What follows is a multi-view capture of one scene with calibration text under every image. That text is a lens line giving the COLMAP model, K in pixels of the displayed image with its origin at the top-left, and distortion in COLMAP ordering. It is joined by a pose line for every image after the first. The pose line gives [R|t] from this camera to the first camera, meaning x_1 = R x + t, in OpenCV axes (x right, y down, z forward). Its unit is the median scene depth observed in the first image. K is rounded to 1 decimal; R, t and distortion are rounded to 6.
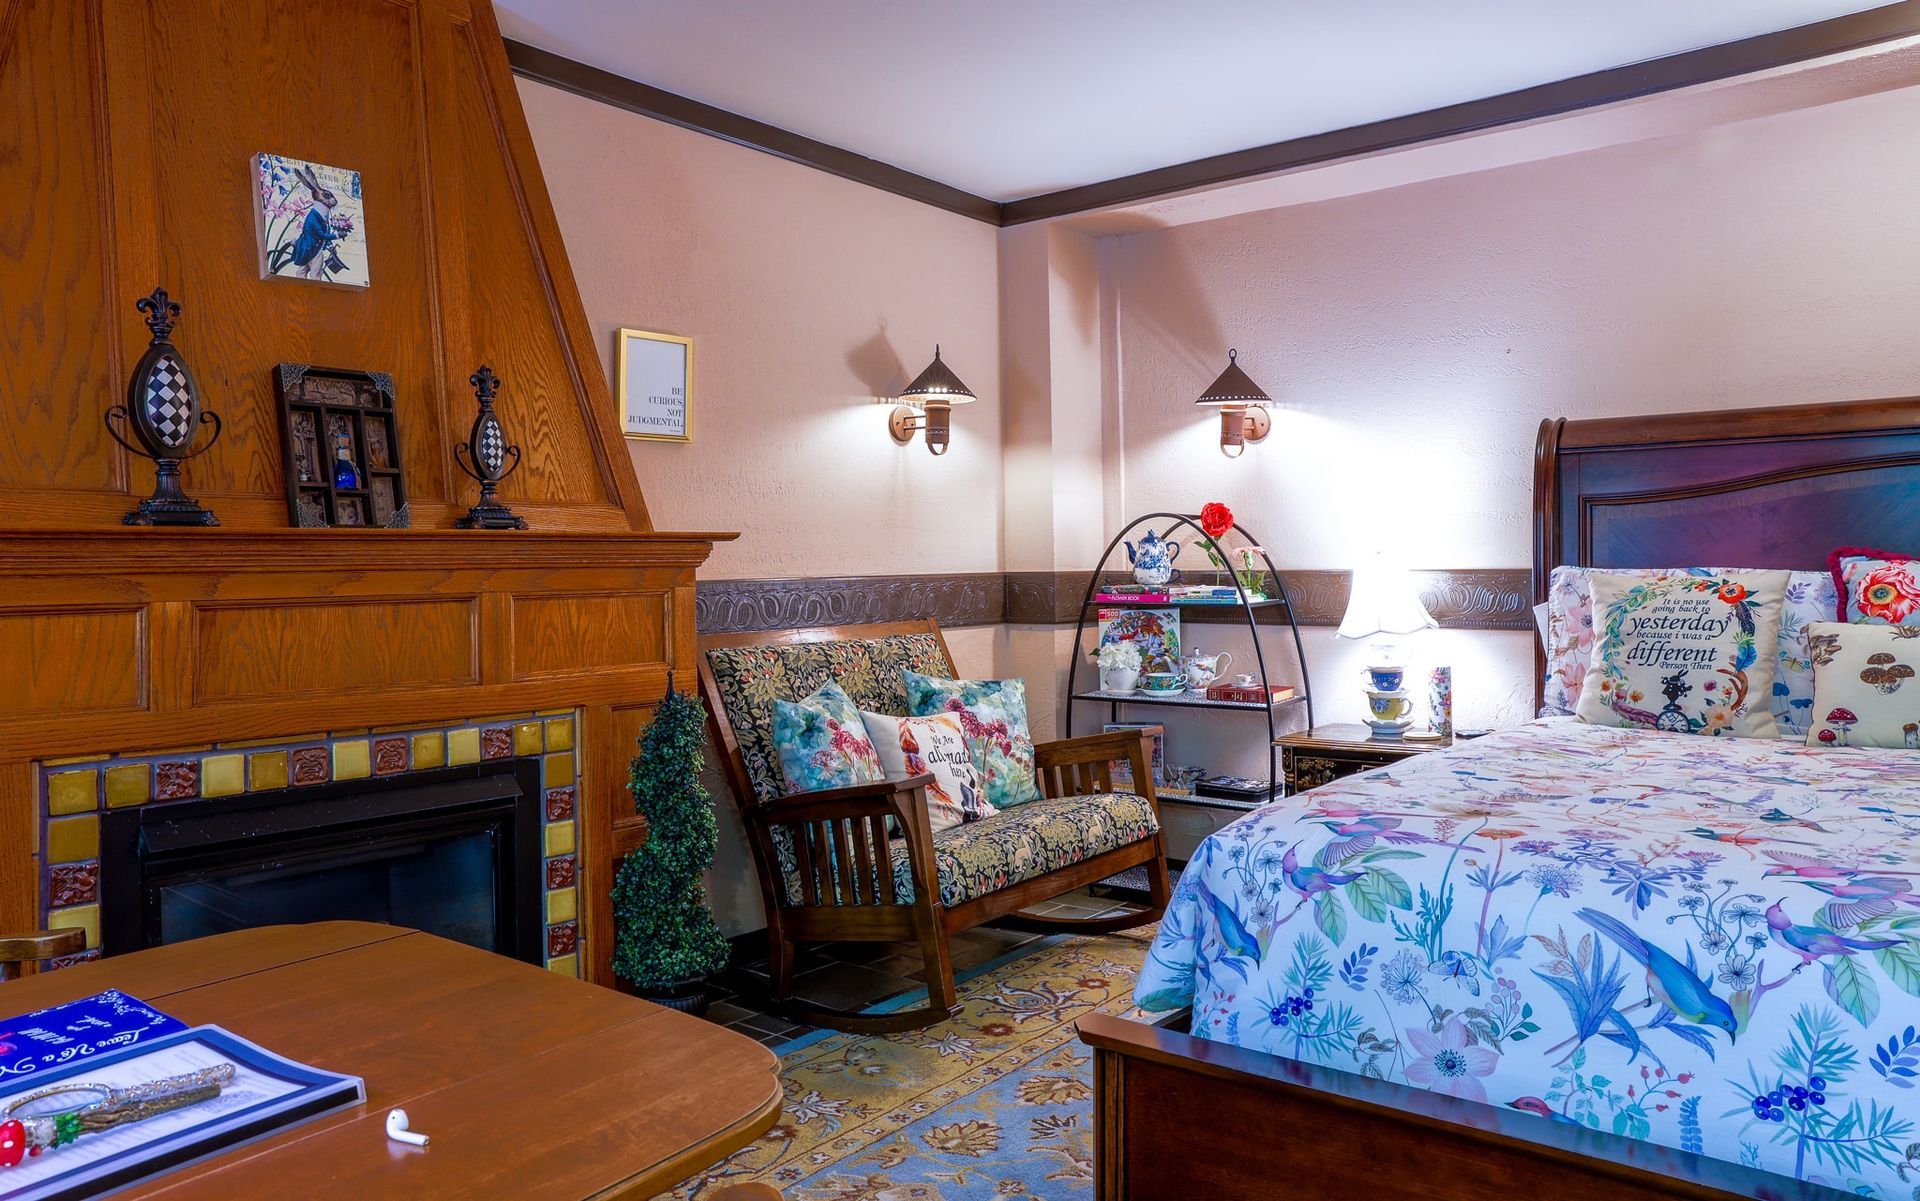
lens RADIAL K [[1313.7, 0, 961.2], [0, 1313.7, 563.5], [0, 0, 1]] dist [-0.108159, 0.089101]
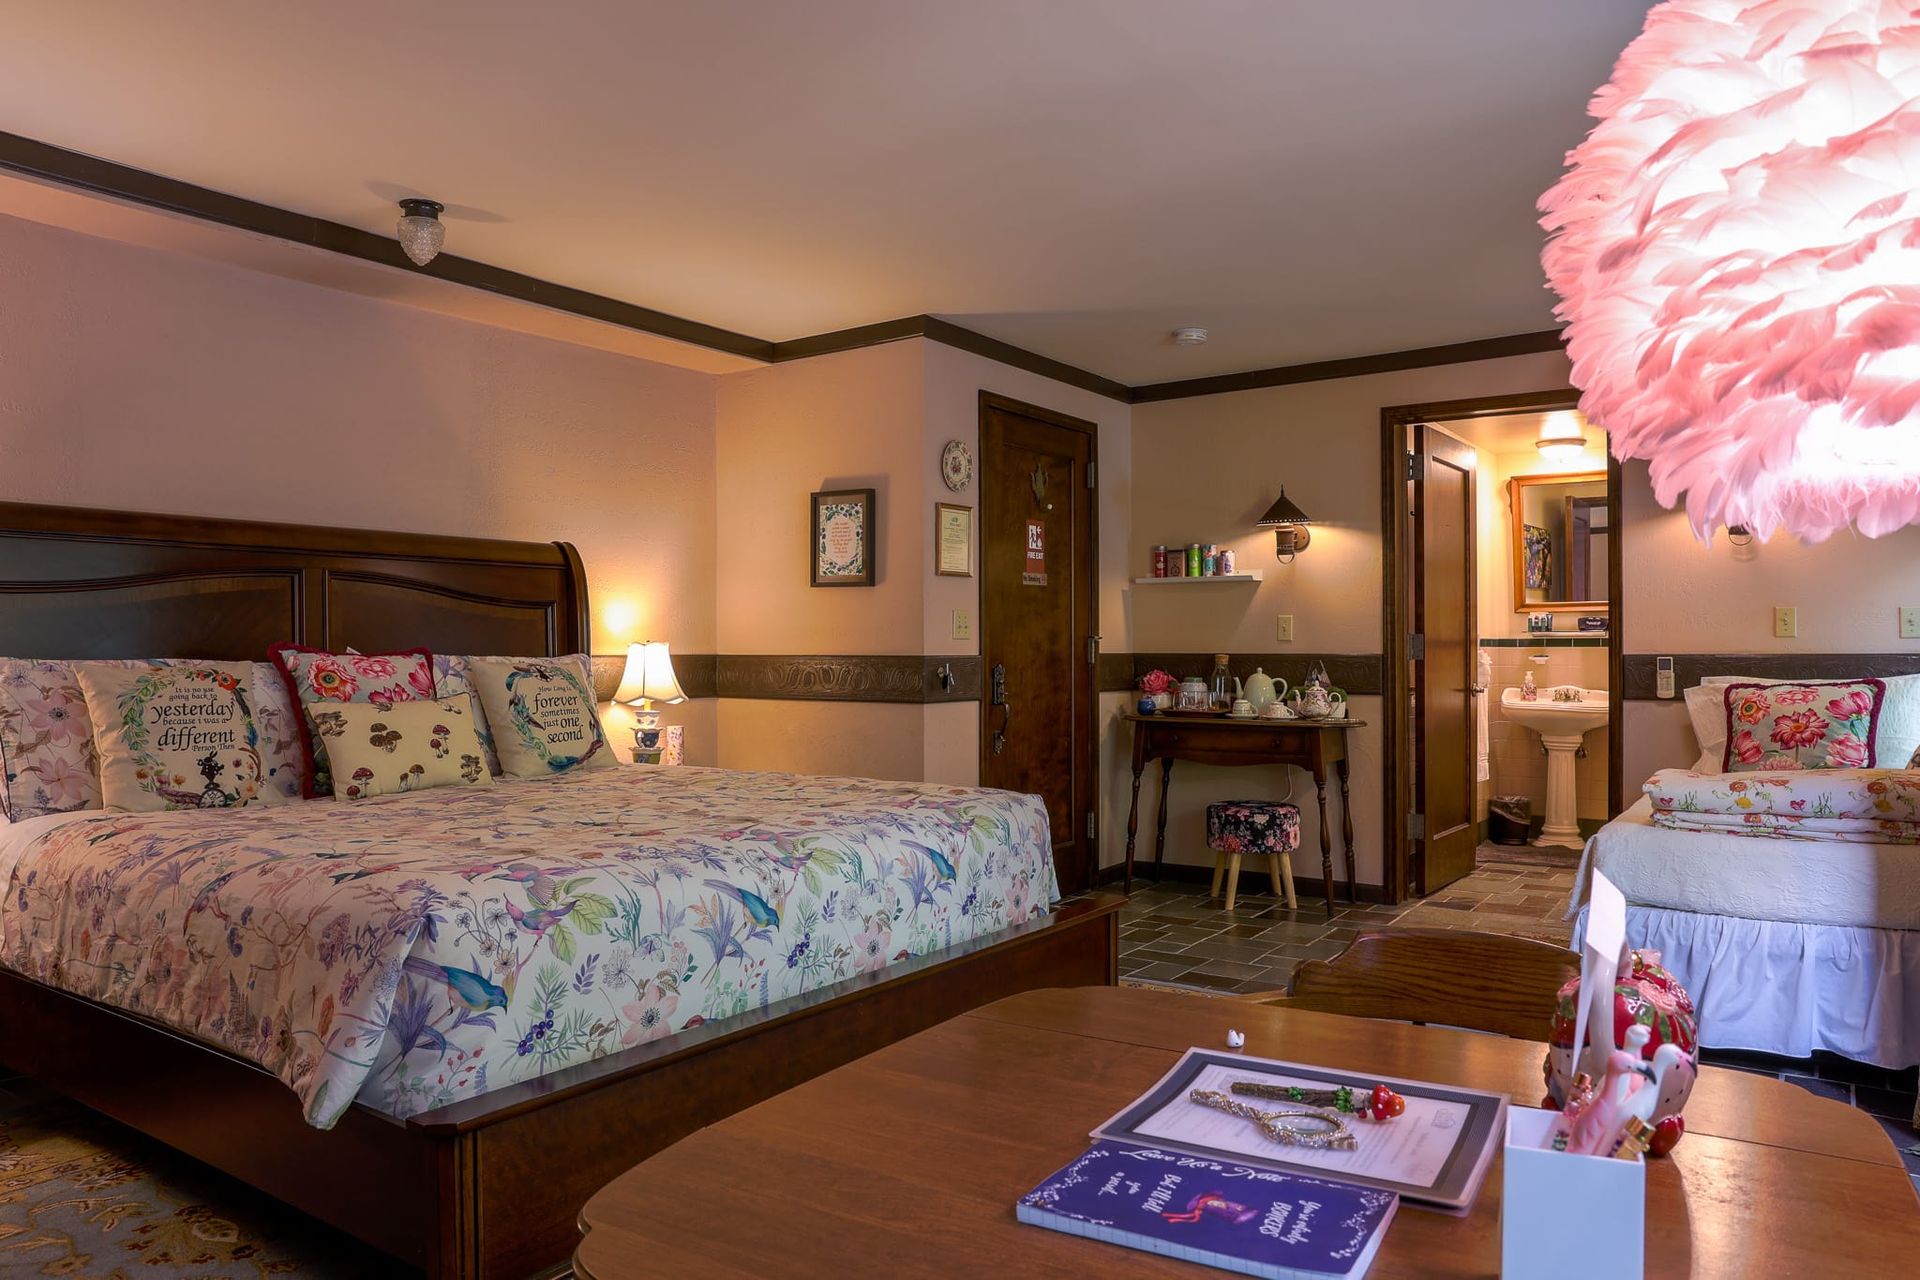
lens RADIAL K [[1317.7, 0, 962.4], [0, 1317.7, 641.0], [0, 0, 1]] dist [-0.114734, 0.096619]
pose [[-0.088748, 0.017545, 0.995900, -0.946086], [-0.000090, 0.999845, -0.017623, 0.011933], [-0.996054, -0.001654, -0.088732, 0.726774]]
